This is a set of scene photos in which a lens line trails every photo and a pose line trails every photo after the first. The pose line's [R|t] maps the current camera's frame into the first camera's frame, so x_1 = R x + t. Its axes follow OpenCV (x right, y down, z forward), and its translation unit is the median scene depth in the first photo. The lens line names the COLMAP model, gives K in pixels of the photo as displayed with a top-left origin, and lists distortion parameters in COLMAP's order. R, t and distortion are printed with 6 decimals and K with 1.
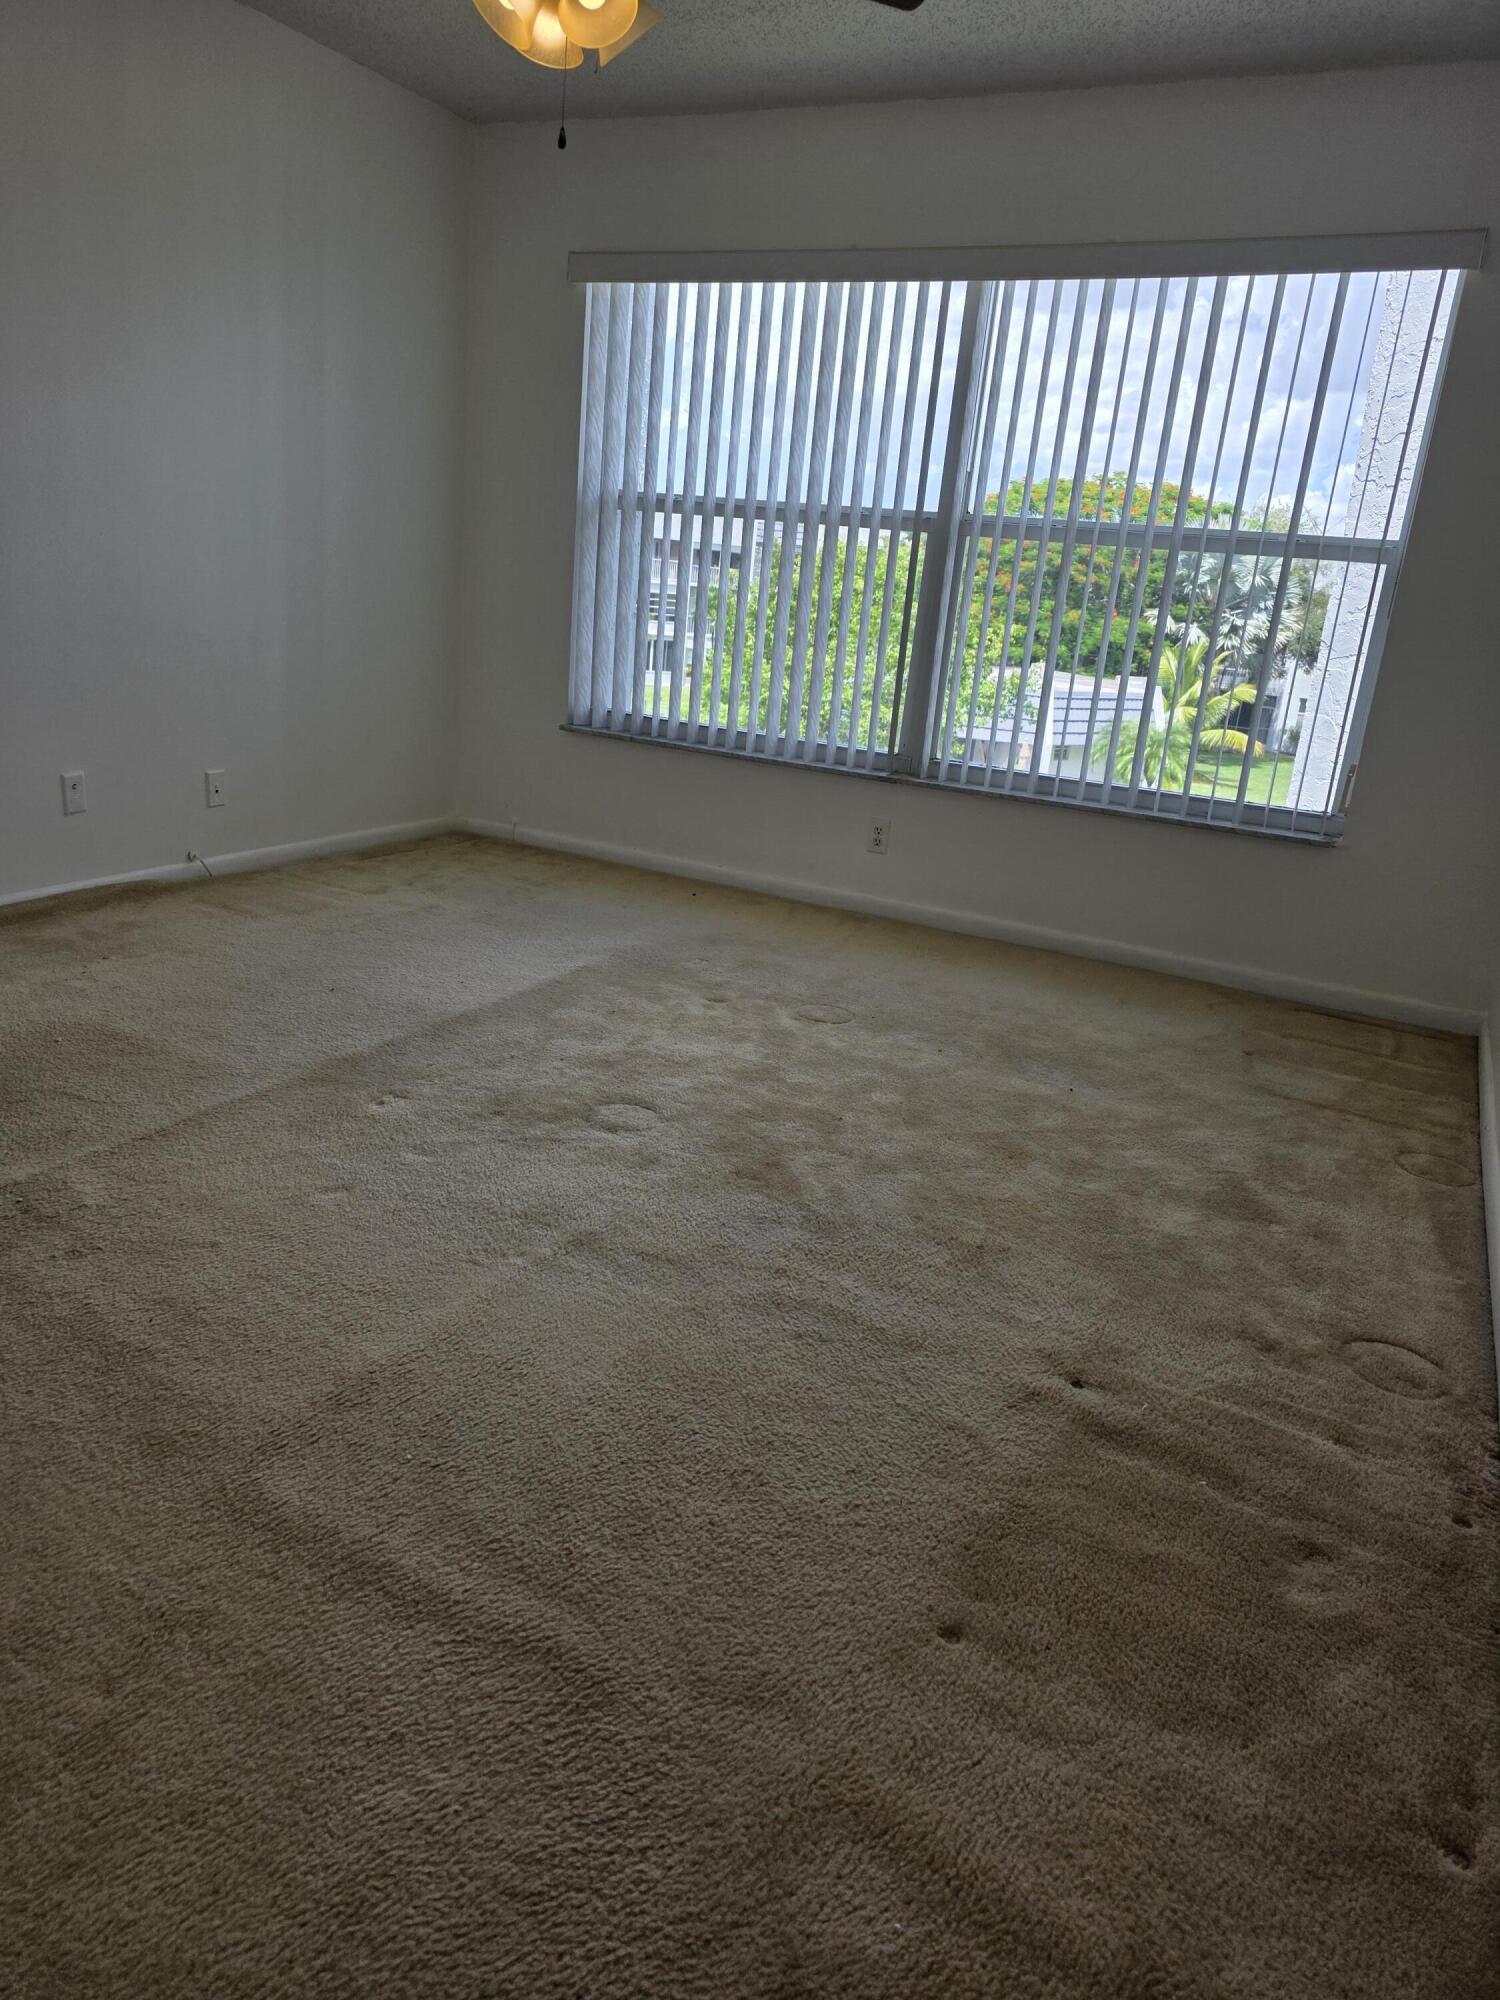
lens RADIAL K [[1342.7, 0, 702.9], [0, 1342.7, 979.8], [0, 0, 1]] dist [0.059462, -0.049226]
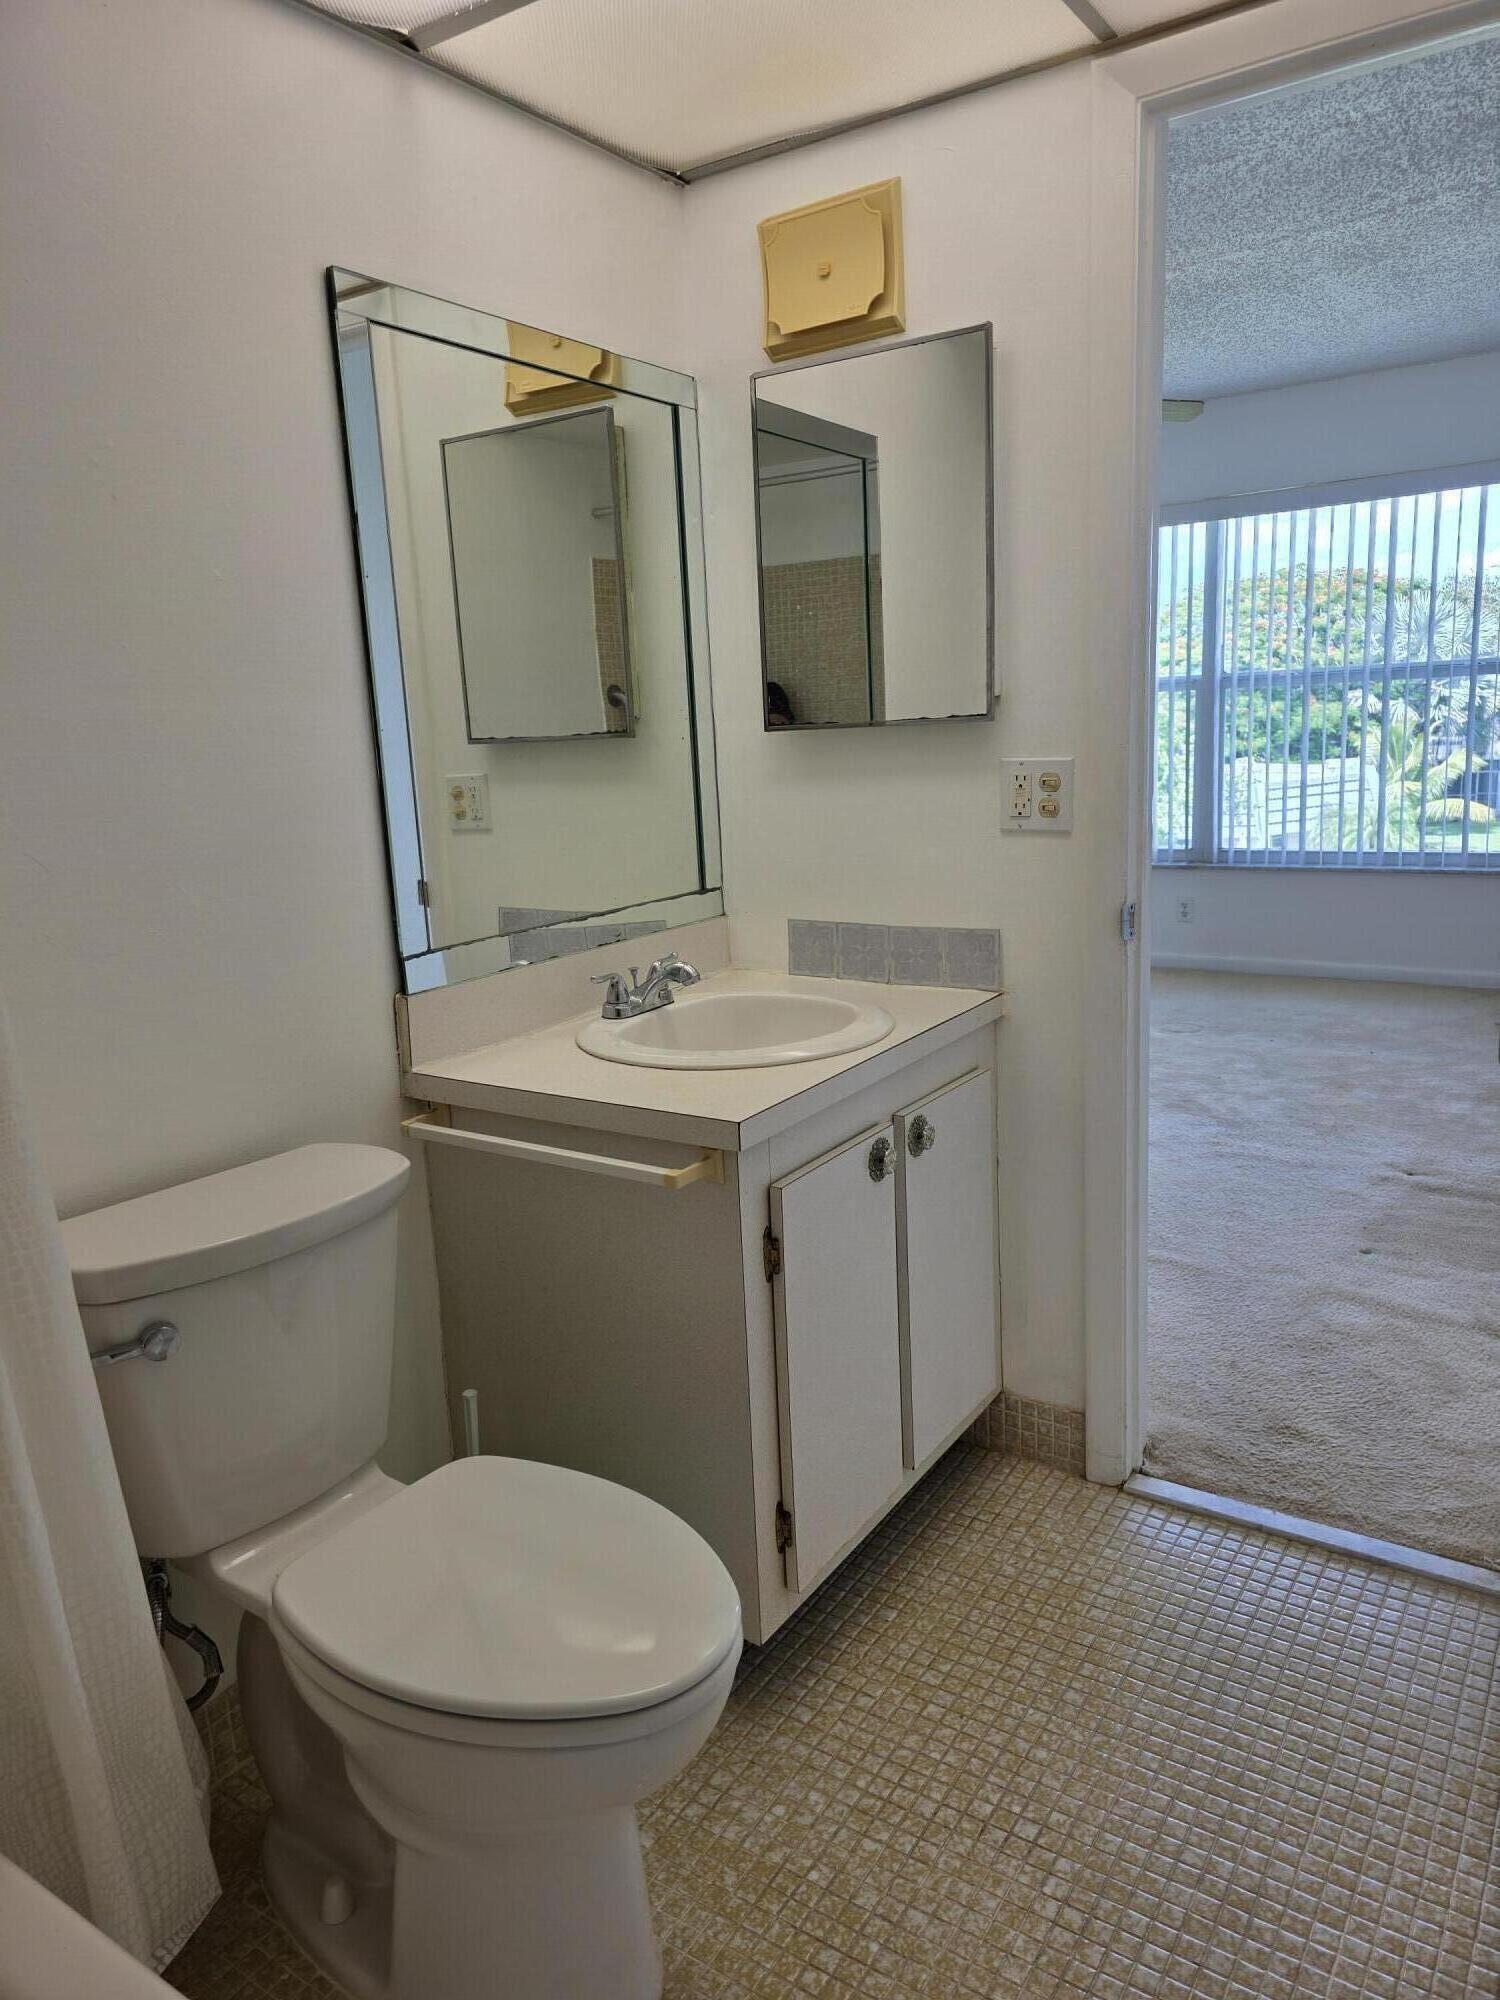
lens RADIAL K [[1342.7, 0, 737.8], [0, 1342.7, 984.4], [0, 0, 1]] dist [0.059462, -0.049226]
pose [[0.985923, -0.108391, -0.127308, -0.210959], [0.094847, 0.989613, -0.108027, 0.101315], [0.137694, 0.094431, 0.985963, -0.559999]]
